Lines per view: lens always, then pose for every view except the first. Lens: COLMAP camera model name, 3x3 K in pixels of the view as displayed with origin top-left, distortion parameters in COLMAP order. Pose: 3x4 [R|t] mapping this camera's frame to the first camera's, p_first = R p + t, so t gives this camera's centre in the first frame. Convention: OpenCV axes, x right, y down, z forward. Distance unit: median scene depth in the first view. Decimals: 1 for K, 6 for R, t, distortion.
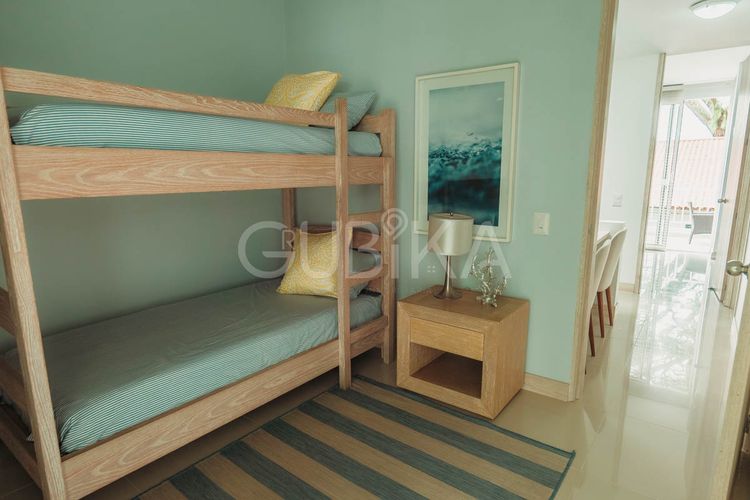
lens RADIAL K [[430.2, 0, 375.0], [0, 430.2, 250.0], [0, 0, 1]] dist [-0.004118, 0.000700]
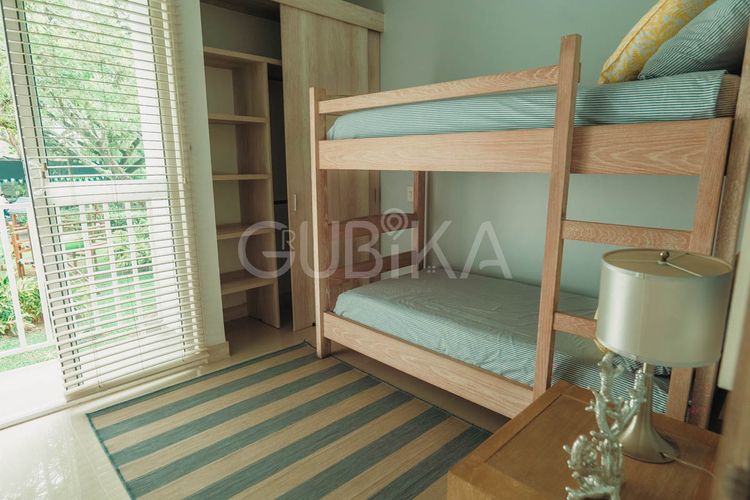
lens RADIAL K [[446.6, 0, 375.0], [0, 446.6, 250.0], [0, 0, 1]] dist [-0.005117, -0.000492]
pose [[-0.125069, 0.208929, -0.969900, 0.755534], [-0.167169, 0.959162, 0.228172, -0.172333], [0.977963, 0.190674, -0.085035, 0.948545]]
